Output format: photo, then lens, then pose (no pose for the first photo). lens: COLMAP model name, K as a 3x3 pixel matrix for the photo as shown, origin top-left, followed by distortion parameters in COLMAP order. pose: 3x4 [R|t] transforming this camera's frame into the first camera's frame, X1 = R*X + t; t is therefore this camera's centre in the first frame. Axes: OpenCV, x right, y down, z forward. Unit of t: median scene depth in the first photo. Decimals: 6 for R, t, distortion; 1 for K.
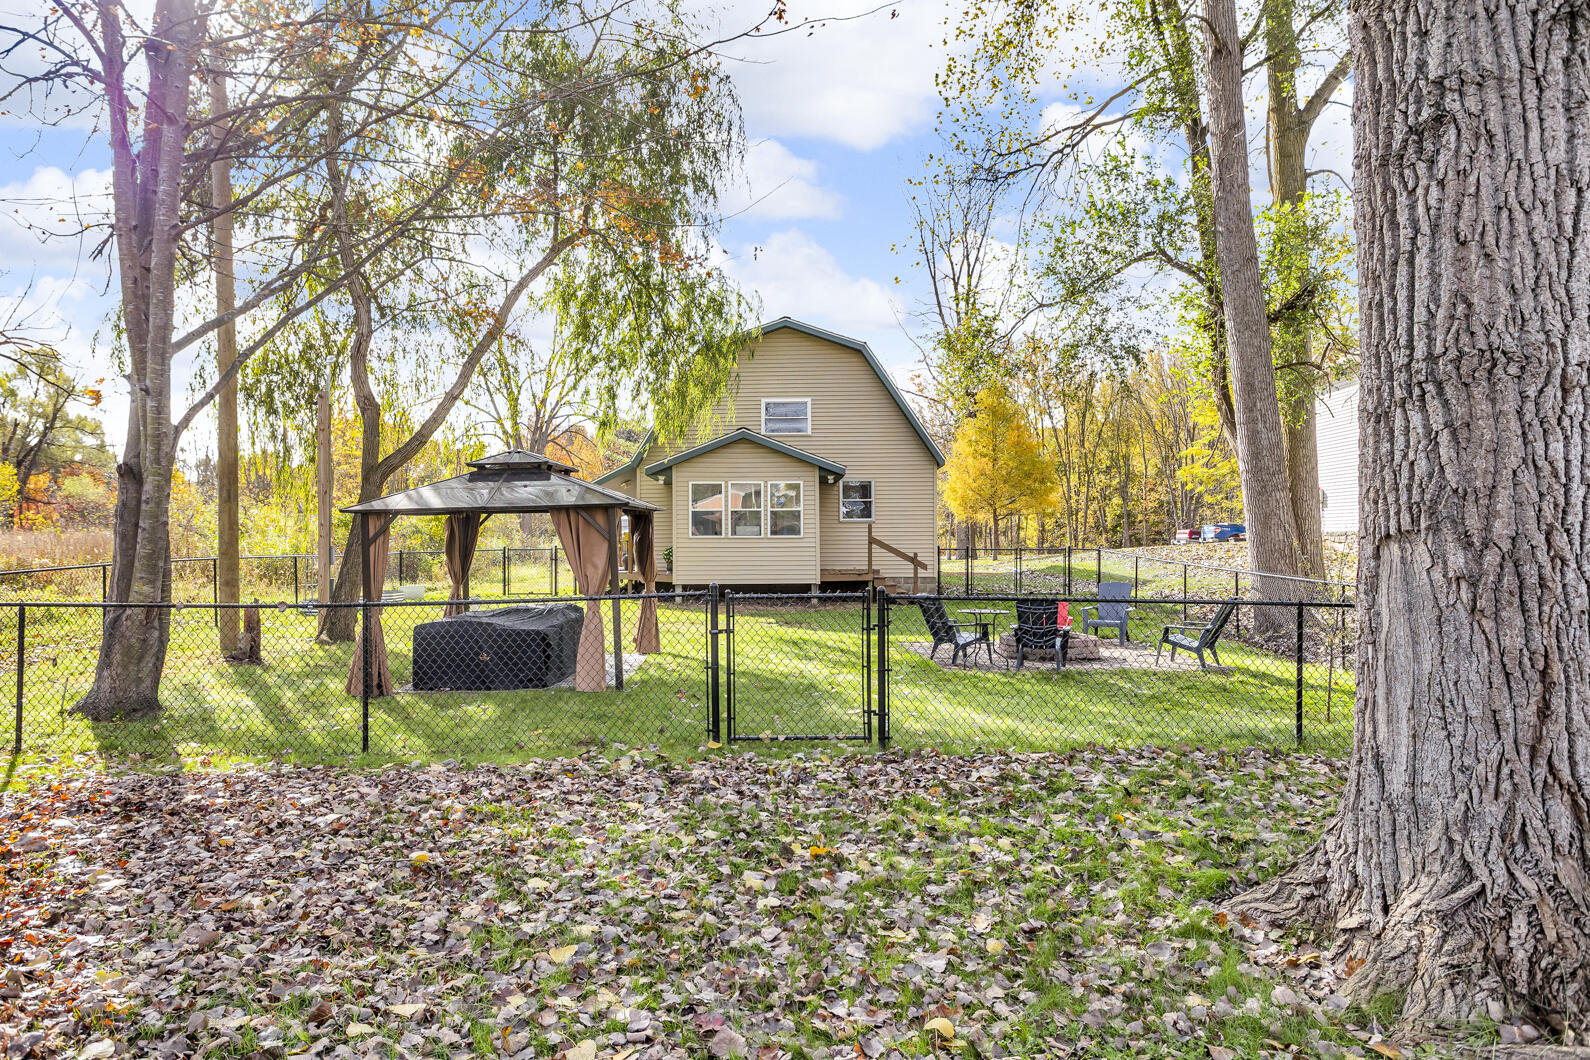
lens RADIAL K [[1166.6, 0, 795.0], [0, 1166.6, 530.0], [0, 0, 1]] dist [0.000610, 0.000068]
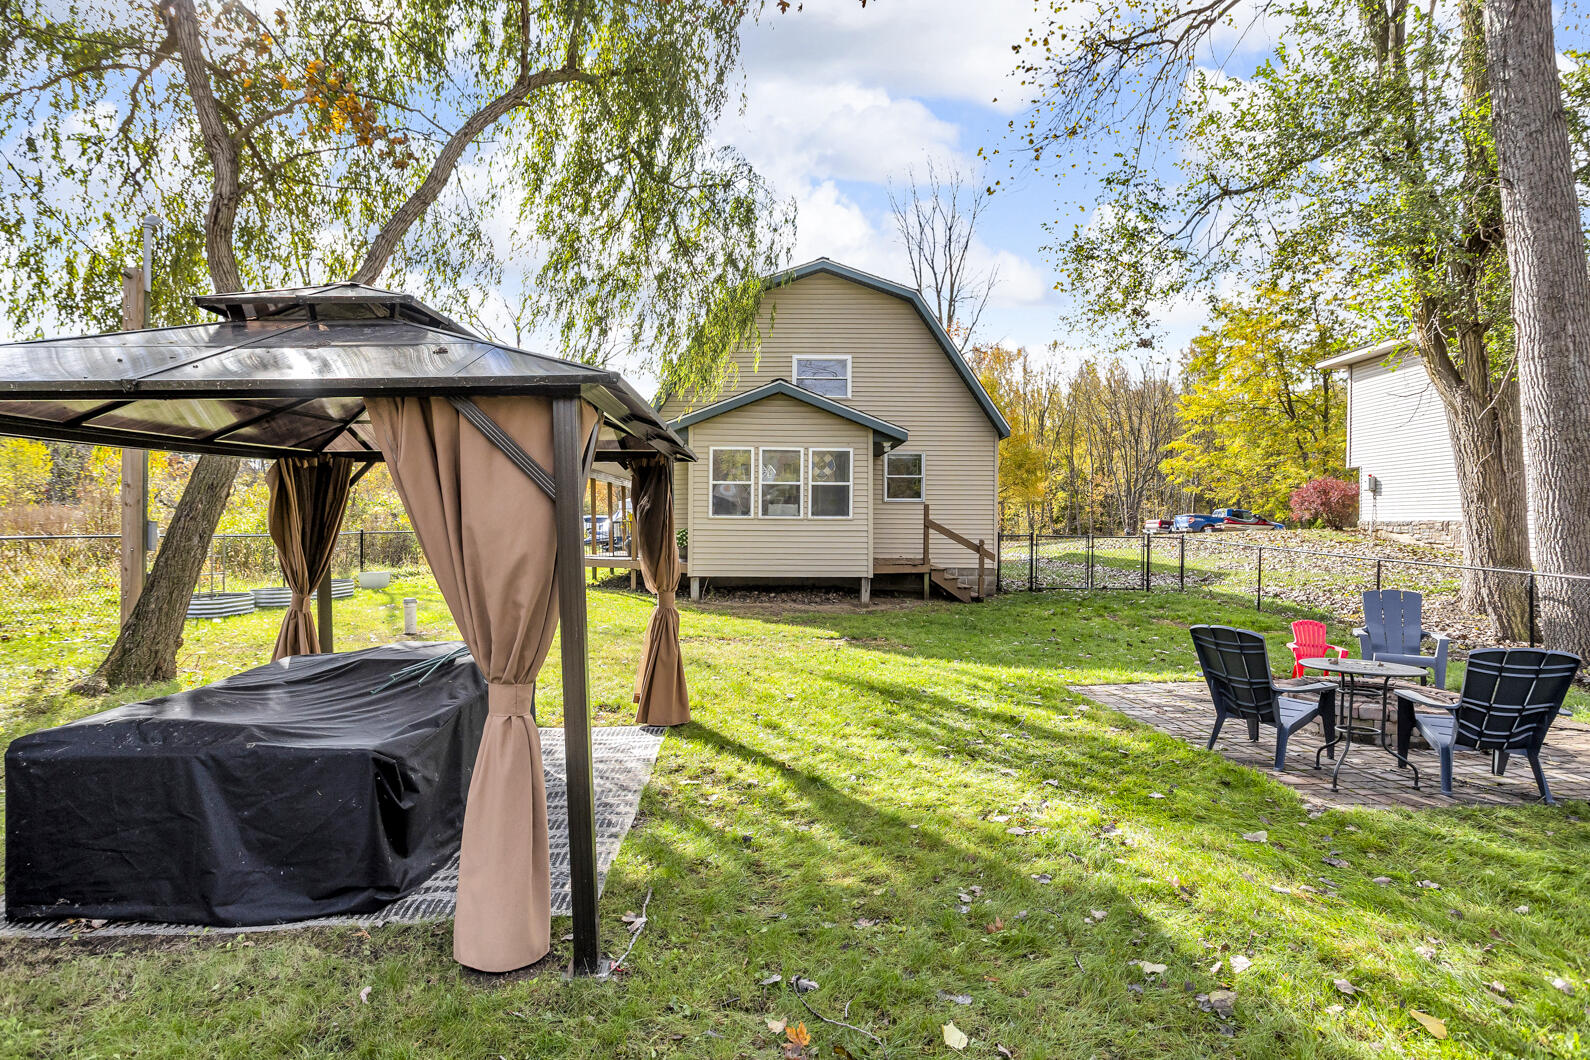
lens RADIAL K [[890.1, 0, 795.0], [0, 890.1, 530.0], [0, 0, 1]] dist [0.045273, 0.000215]
pose [[0.999436, 0.010342, 0.031936, -0.050471], [-0.010706, 0.999879, 0.011277, 0.007270], [-0.031816, -0.011613, 0.999426, 0.386063]]
